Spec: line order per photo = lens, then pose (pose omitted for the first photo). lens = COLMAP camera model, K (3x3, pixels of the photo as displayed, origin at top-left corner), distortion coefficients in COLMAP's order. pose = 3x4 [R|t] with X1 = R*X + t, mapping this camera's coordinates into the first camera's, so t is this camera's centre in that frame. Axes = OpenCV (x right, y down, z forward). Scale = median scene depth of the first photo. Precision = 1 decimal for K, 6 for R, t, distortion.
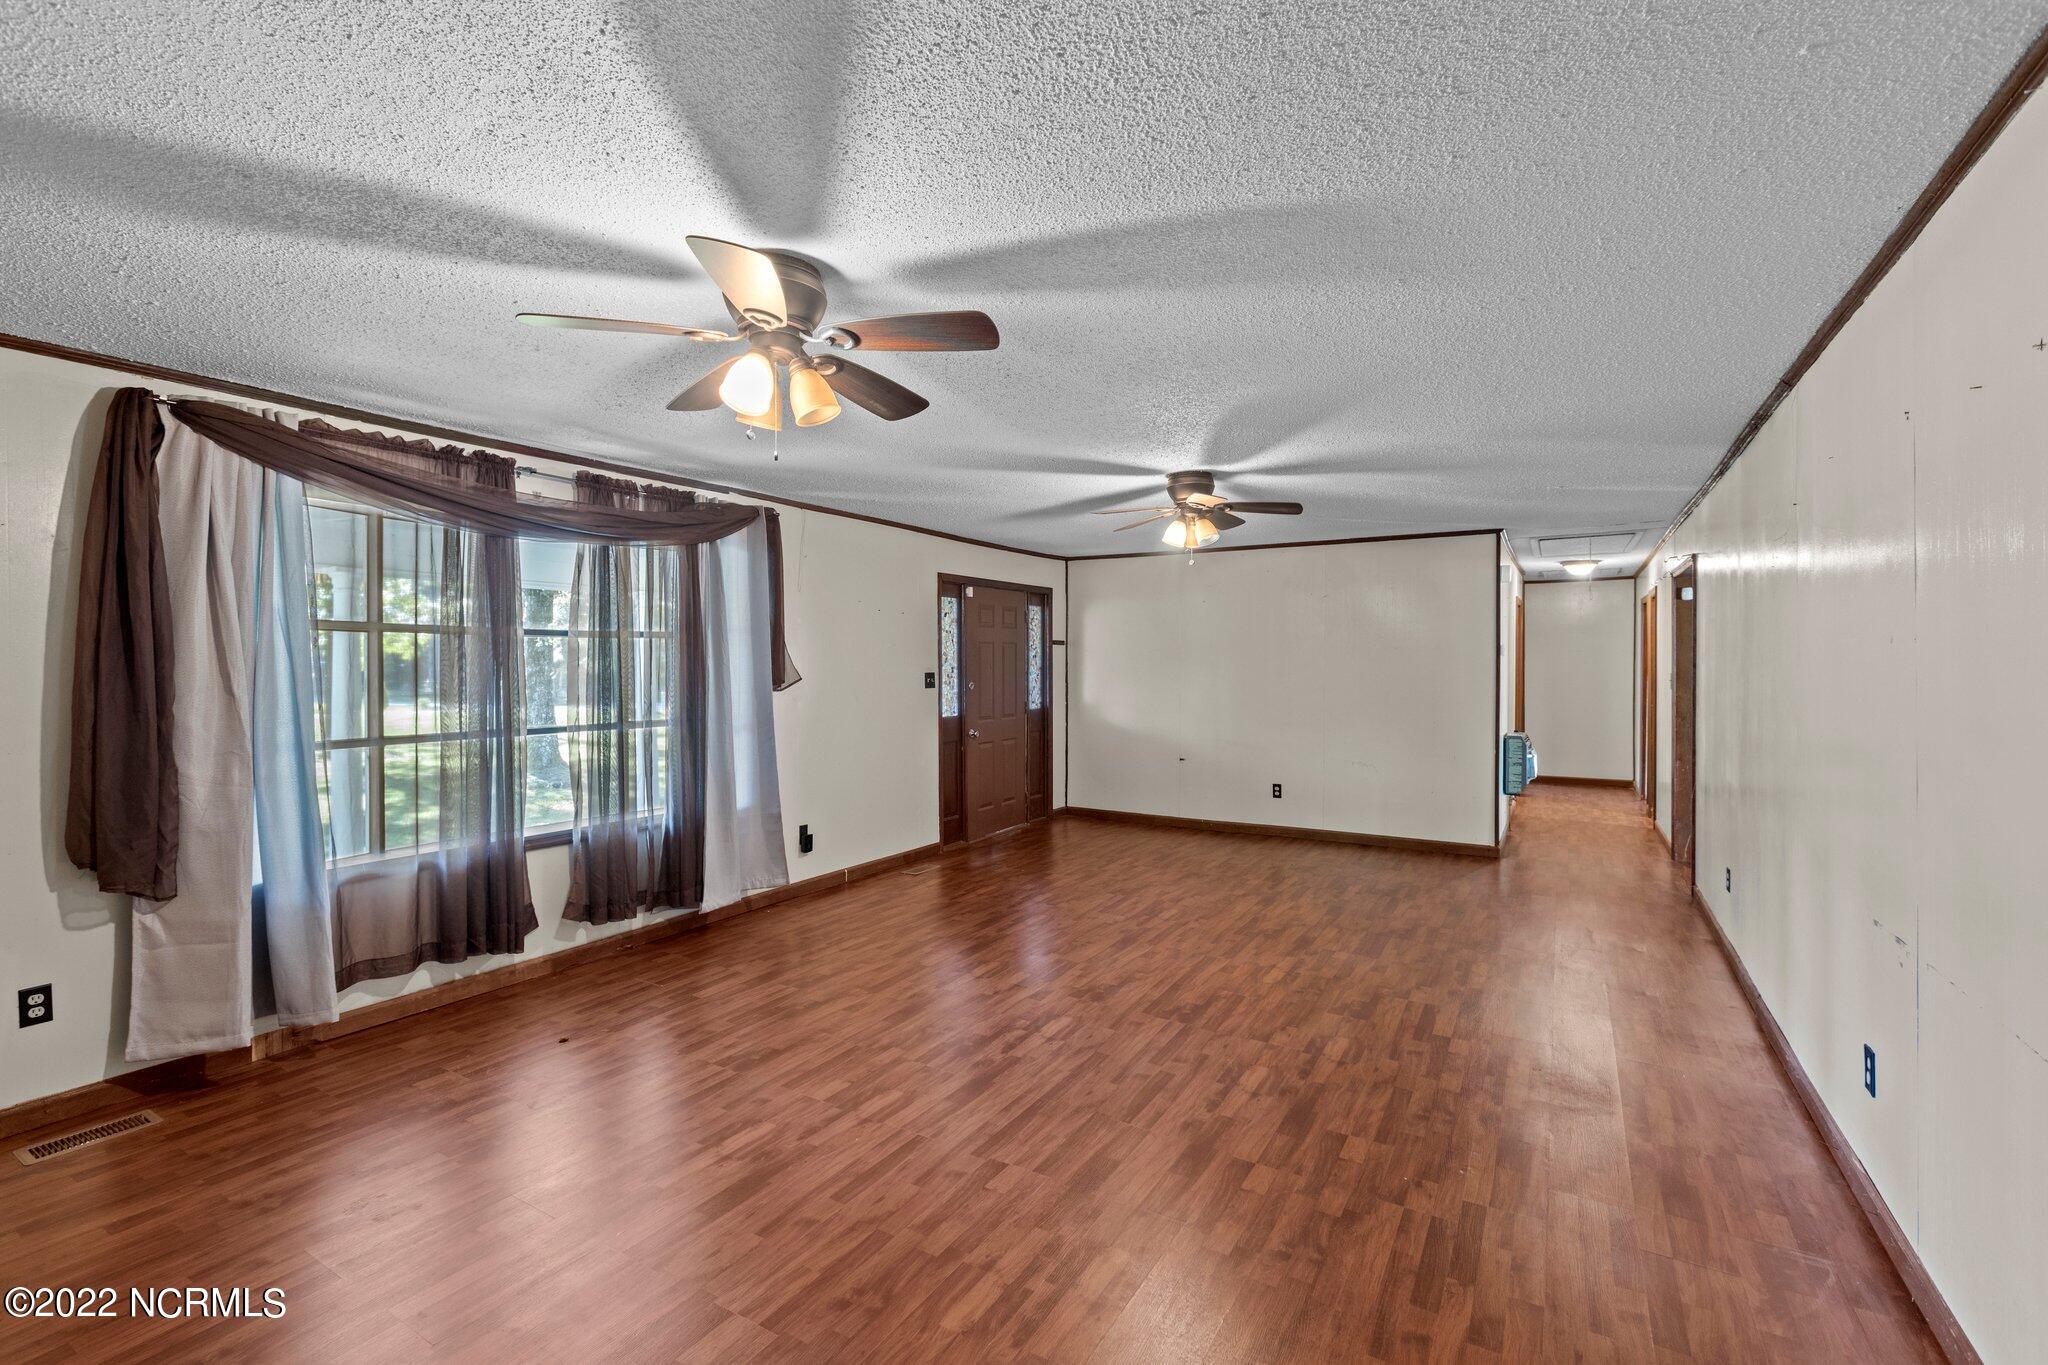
lens RADIAL K [[911.6, 0, 1017.0], [0, 911.6, 669.4], [0, 0, 1]] dist [-0.001720, -0.000275]
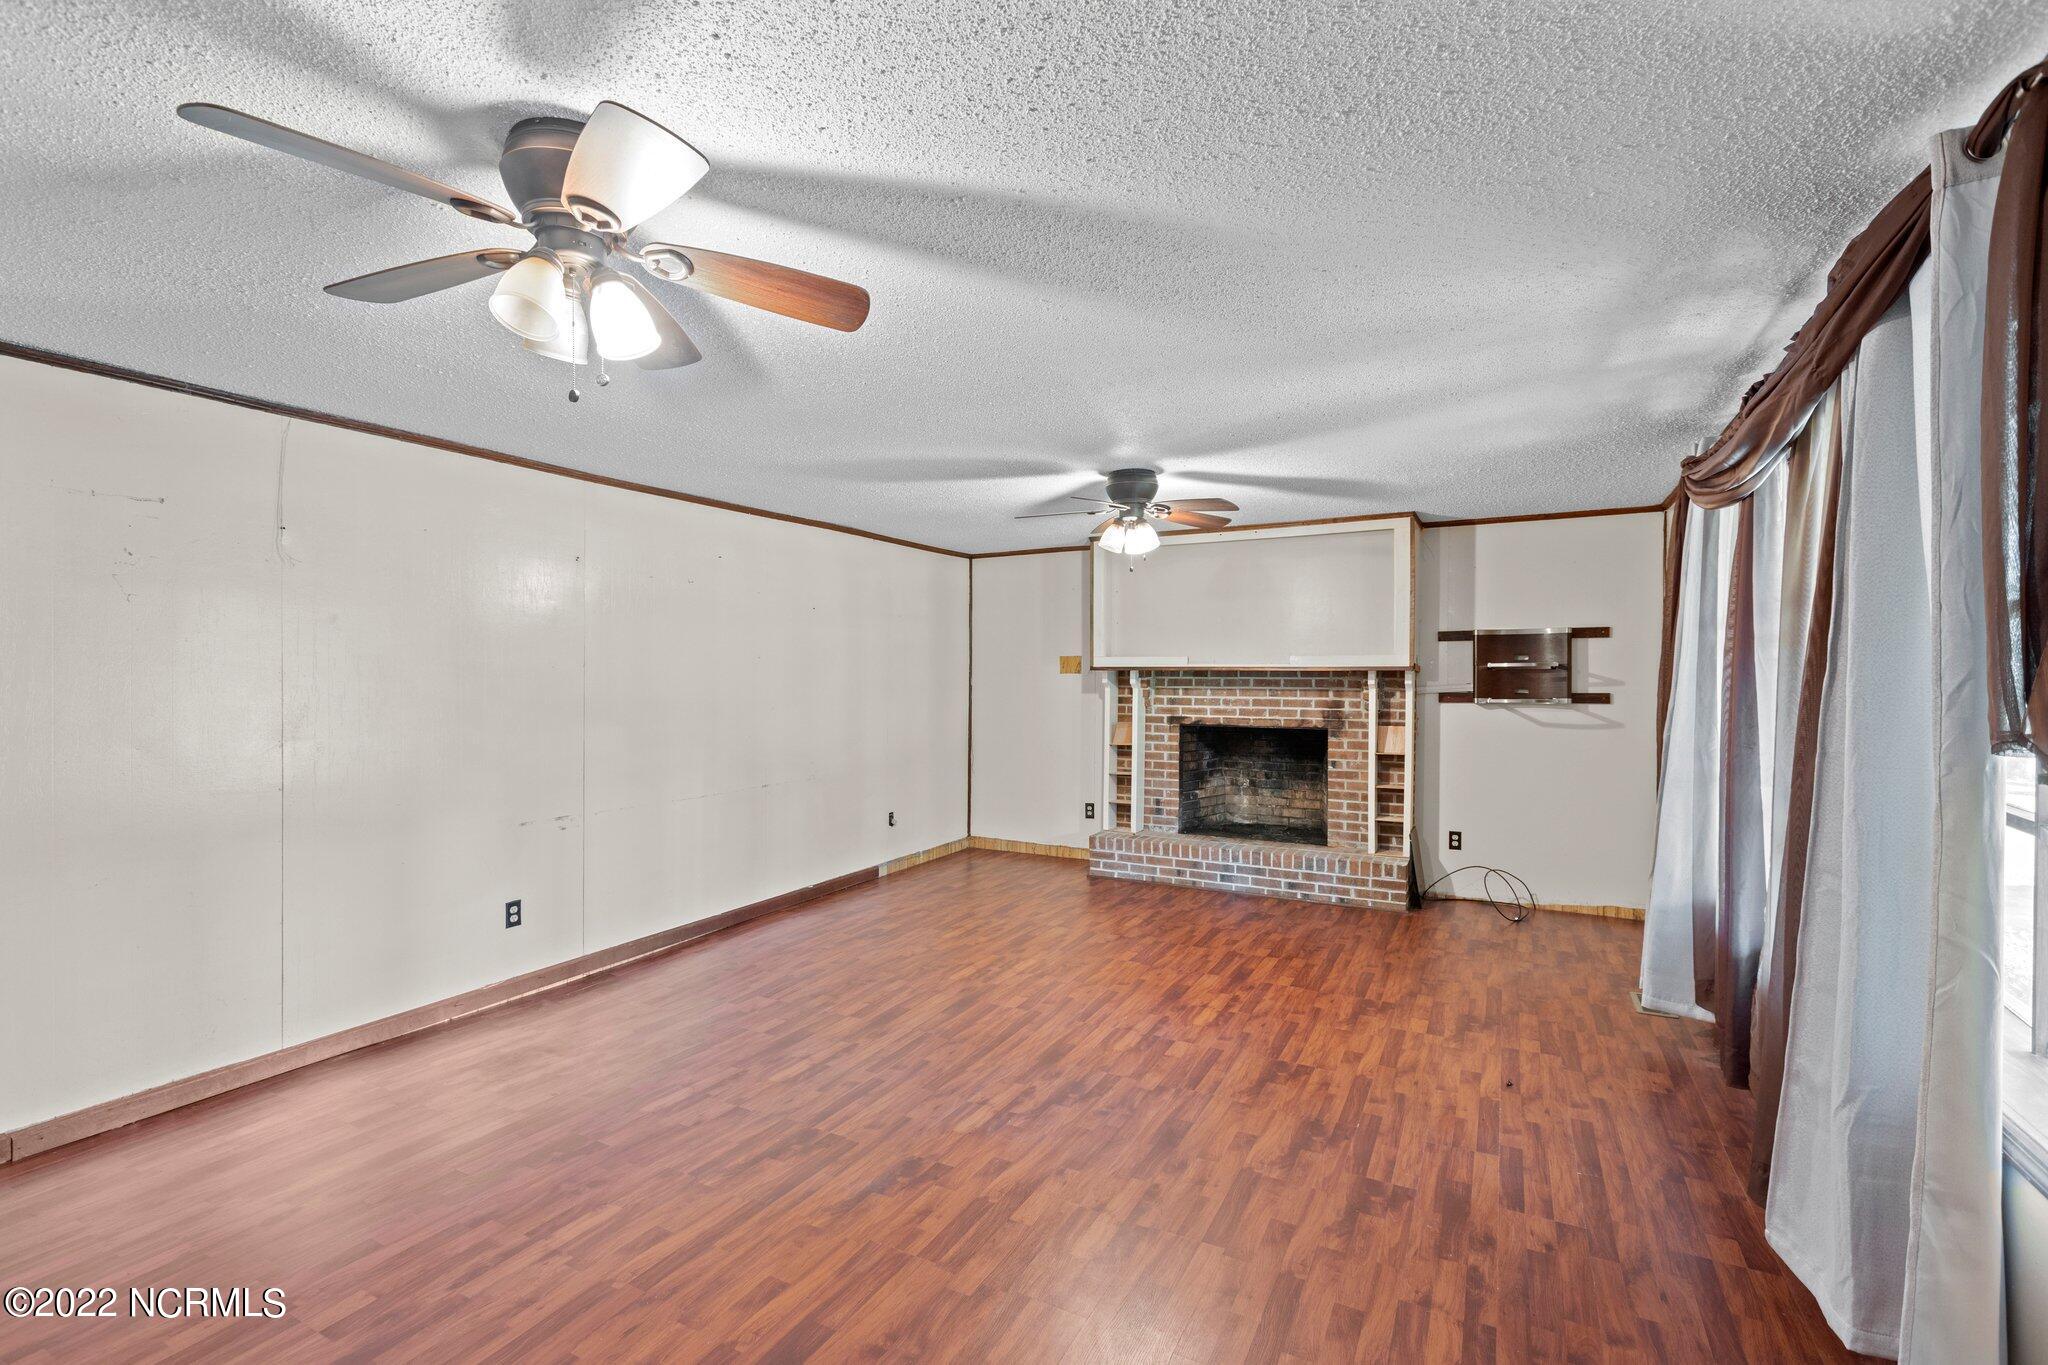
lens RADIAL K [[911.6, 0, 1017.0], [0, 911.6, 669.4], [0, 0, 1]] dist [-0.001720, -0.000275]
pose [[-0.998793, -0.000921, -0.049099, 0.049512], [-0.000675, 0.999987, -0.005034, -0.009542], [0.049103, -0.004995, -0.998781, 1.959252]]
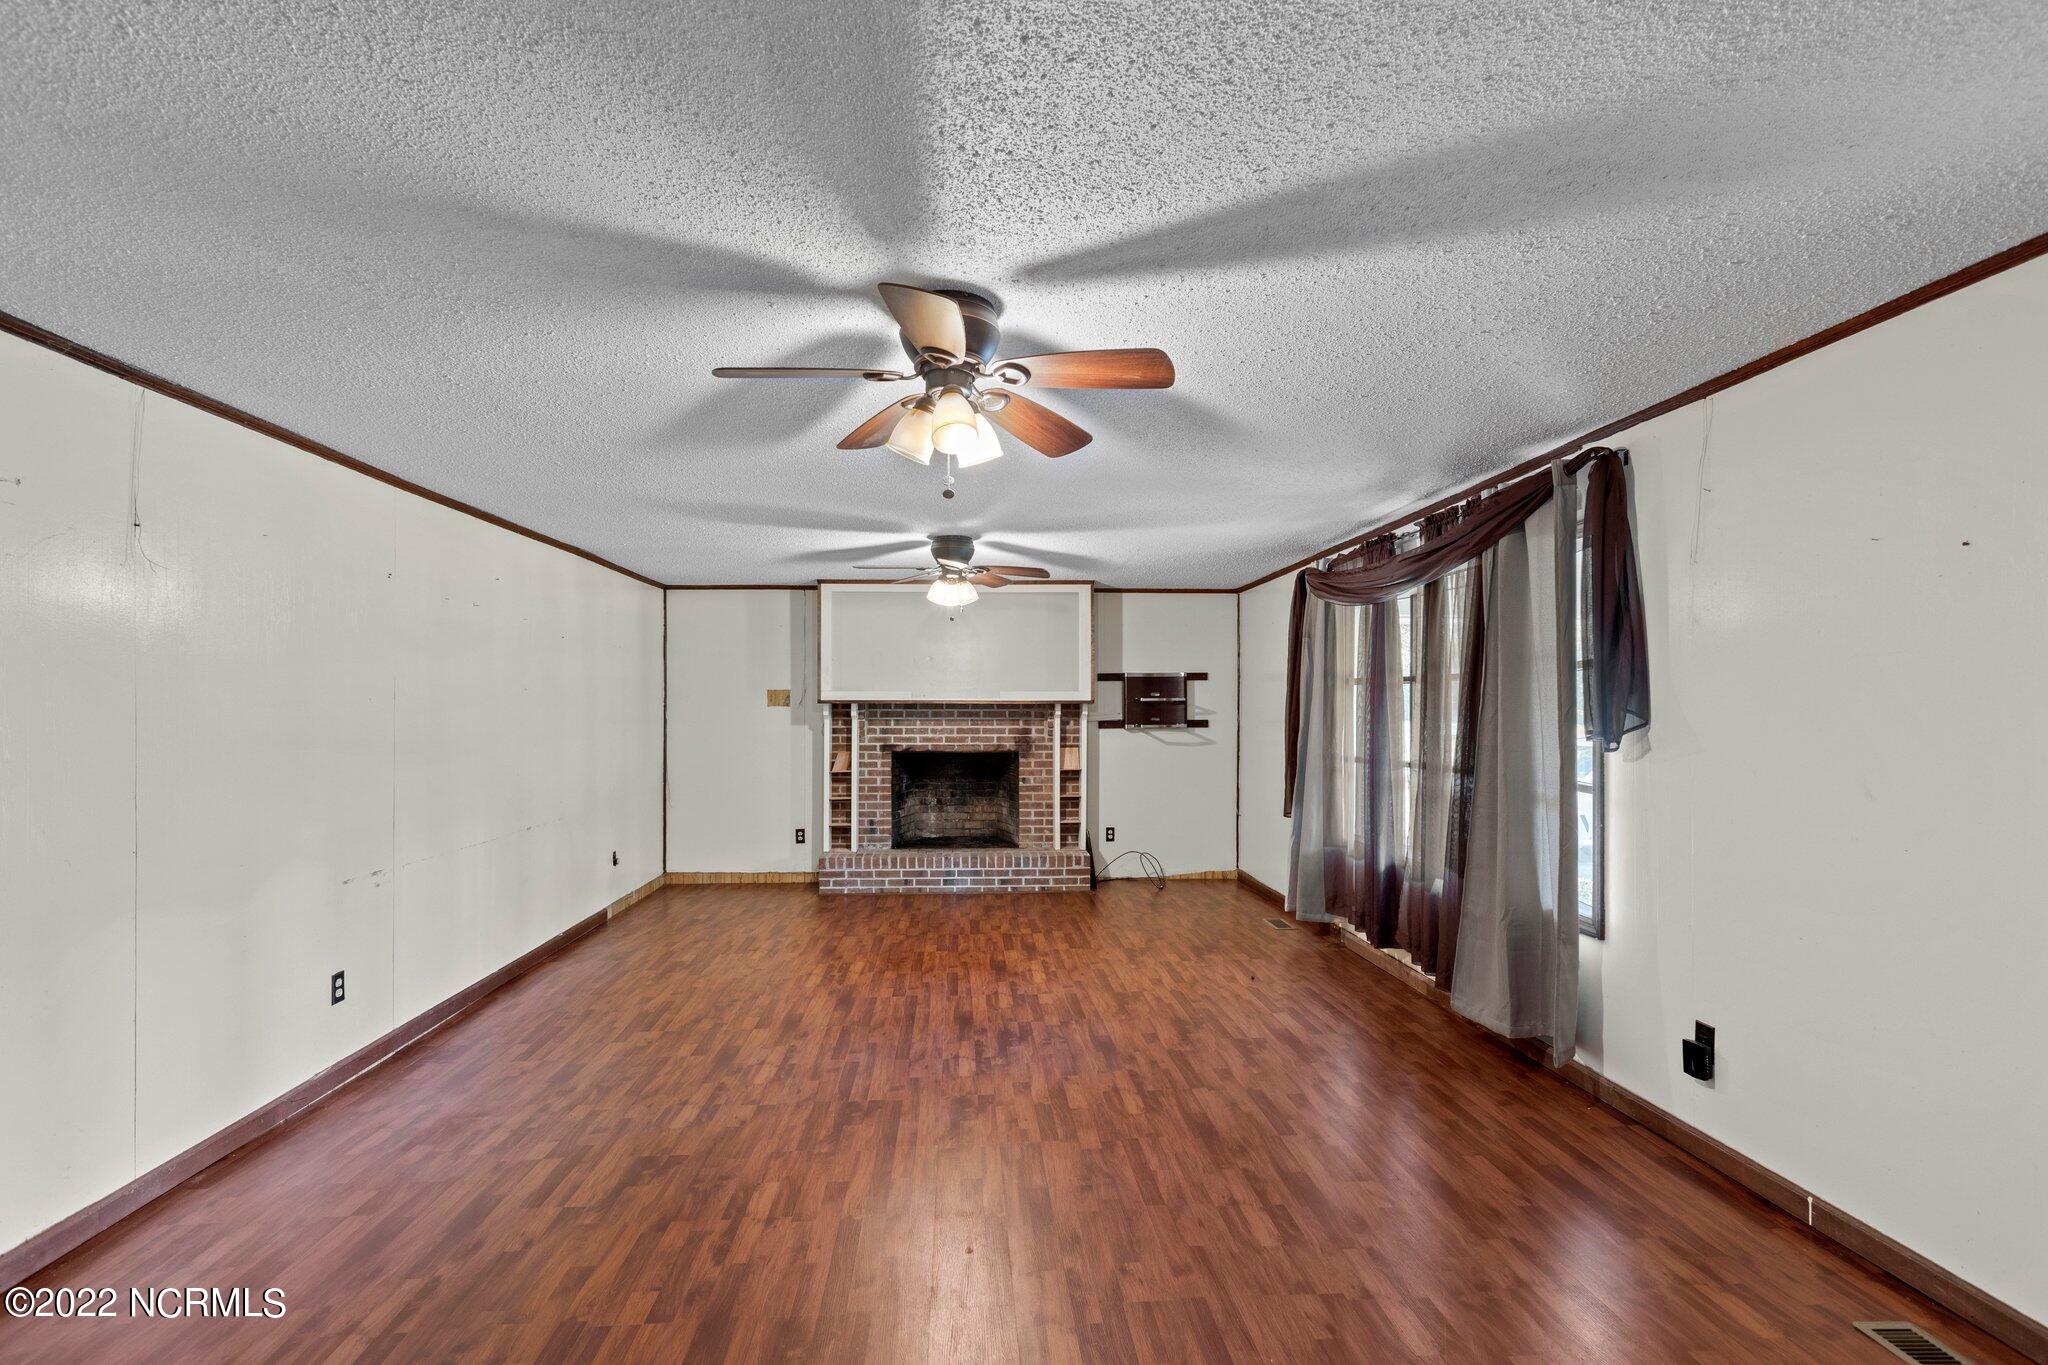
lens RADIAL K [[924.6, 0, 1021.1], [0, 924.6, 698.6], [0, 0, 1]] dist [-0.004352, -0.000118]
pose [[-0.821622, -0.004649, -0.570014, 0.623677], [0.000245, 0.999964, -0.008508, -0.010167], [0.570033, -0.007130, -0.821591, 2.024111]]
